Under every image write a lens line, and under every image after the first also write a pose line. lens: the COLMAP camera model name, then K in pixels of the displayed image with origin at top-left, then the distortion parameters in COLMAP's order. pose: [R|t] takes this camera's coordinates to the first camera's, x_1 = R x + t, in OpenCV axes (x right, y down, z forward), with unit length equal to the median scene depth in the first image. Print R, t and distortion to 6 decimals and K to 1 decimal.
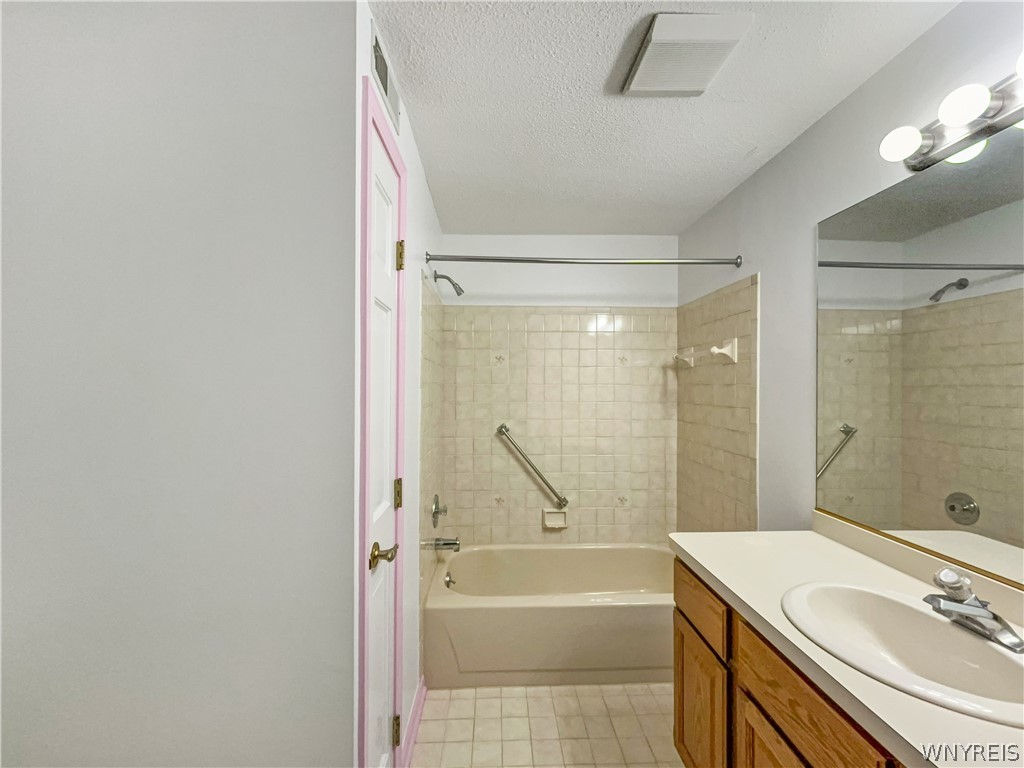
lens RADIAL K [[420.3, 0, 505.0], [0, 420.3, 387.5], [0, 0, 1]] dist [-0.000476, -0.000618]
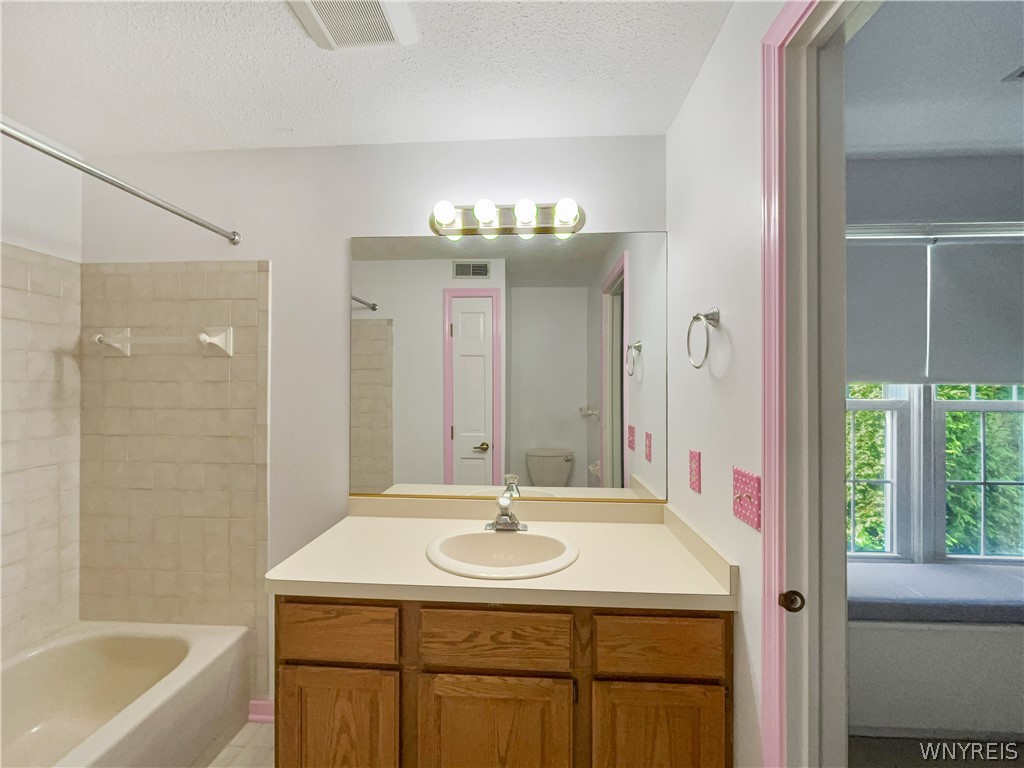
lens RADIAL K [[420.3, 0, 512.3], [0, 420.3, 384.5], [0, 0, 1]] dist [-0.000476, -0.000618]
pose [[0.095342, 0.003839, 0.995437, -0.231454], [-0.000853, 0.999993, -0.003775, 0.001079], [-0.995444, -0.000489, 0.095345, 0.342561]]
